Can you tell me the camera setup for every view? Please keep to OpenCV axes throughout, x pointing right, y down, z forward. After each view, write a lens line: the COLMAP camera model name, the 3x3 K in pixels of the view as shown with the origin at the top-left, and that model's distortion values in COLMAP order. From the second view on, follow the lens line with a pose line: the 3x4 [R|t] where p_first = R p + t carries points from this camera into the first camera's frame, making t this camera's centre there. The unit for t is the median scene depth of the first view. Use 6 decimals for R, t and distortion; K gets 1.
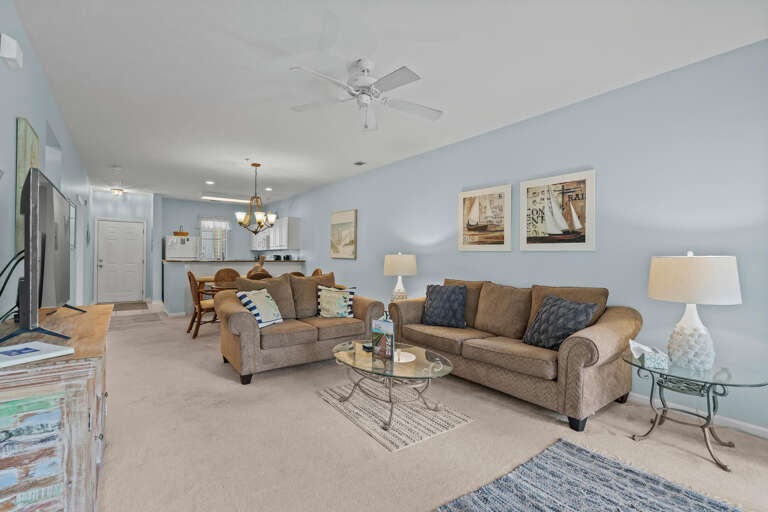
lens RADIAL K [[346.1, 0, 384.0], [0, 346.1, 256.0], [0, 0, 1]] dist [0.001149, 0.000188]
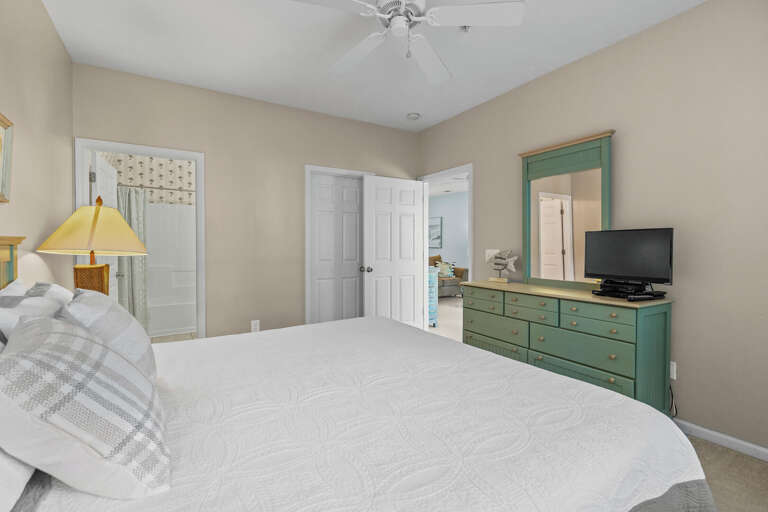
lens RADIAL K [[346.1, 0, 384.0], [0, 346.1, 256.0], [0, 0, 1]] dist [0.001149, 0.000188]
pose [[0.995479, -0.010785, -0.094369, -0.292203], [0.013623, 0.999472, 0.029487, -0.005129], [0.094001, -0.030639, 0.995101, -0.950635]]
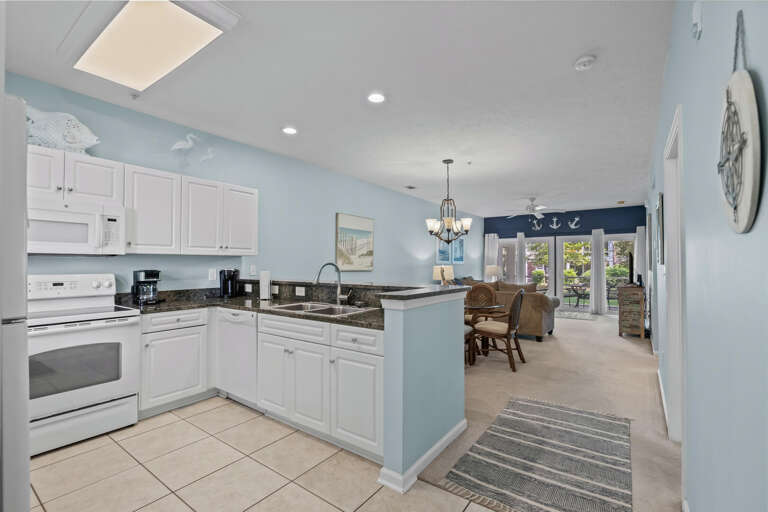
lens RADIAL K [[346.1, 0, 384.0], [0, 346.1, 256.0], [0, 0, 1]] dist [0.001149, 0.000188]
pose [[-0.285888, 0.014254, 0.958157, -1.501626], [-0.003577, 0.999867, -0.015941, -0.025051], [-0.958256, -0.007985, -0.285799, 1.841536]]
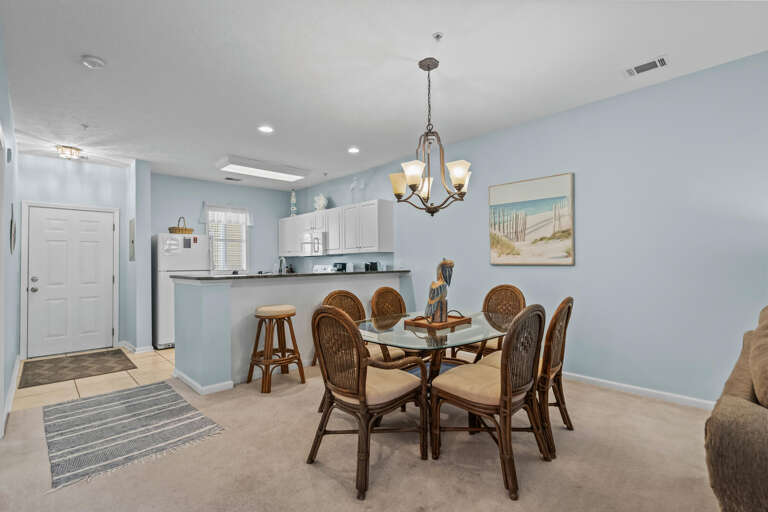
lens RADIAL K [[356.9, 0, 384.0], [0, 356.9, 256.0], [0, 0, 1]] dist [0.002144, 0.000772]
pose [[0.992694, -0.020183, 0.118959, -0.650597], [0.022544, 0.999574, -0.018533, -0.002357], [-0.118534, 0.021079, 0.992726, 0.721651]]
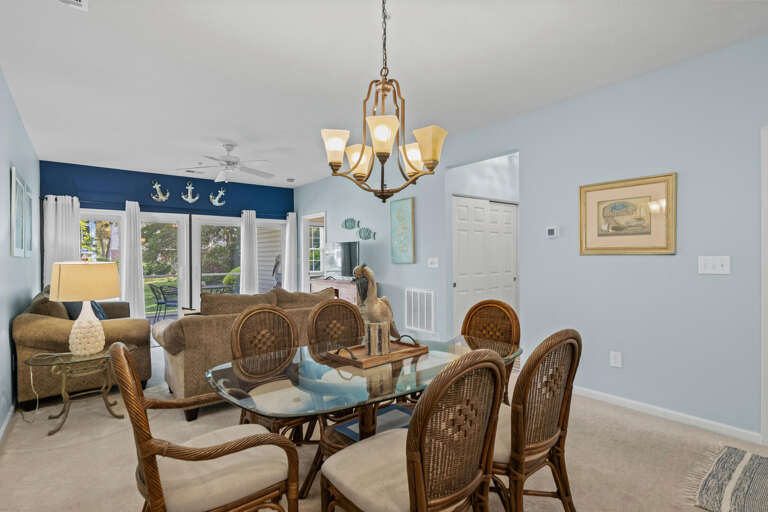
lens RADIAL K [[391.6, 0, 384.0], [0, 391.6, 256.0], [0, 0, 1]] dist [0.000432, -0.000190]
pose [[-0.999893, -0.003145, -0.014309, -0.483634], [-0.003138, 0.999995, -0.000533, -0.018186], [0.014311, -0.000488, -0.999897, 1.800291]]
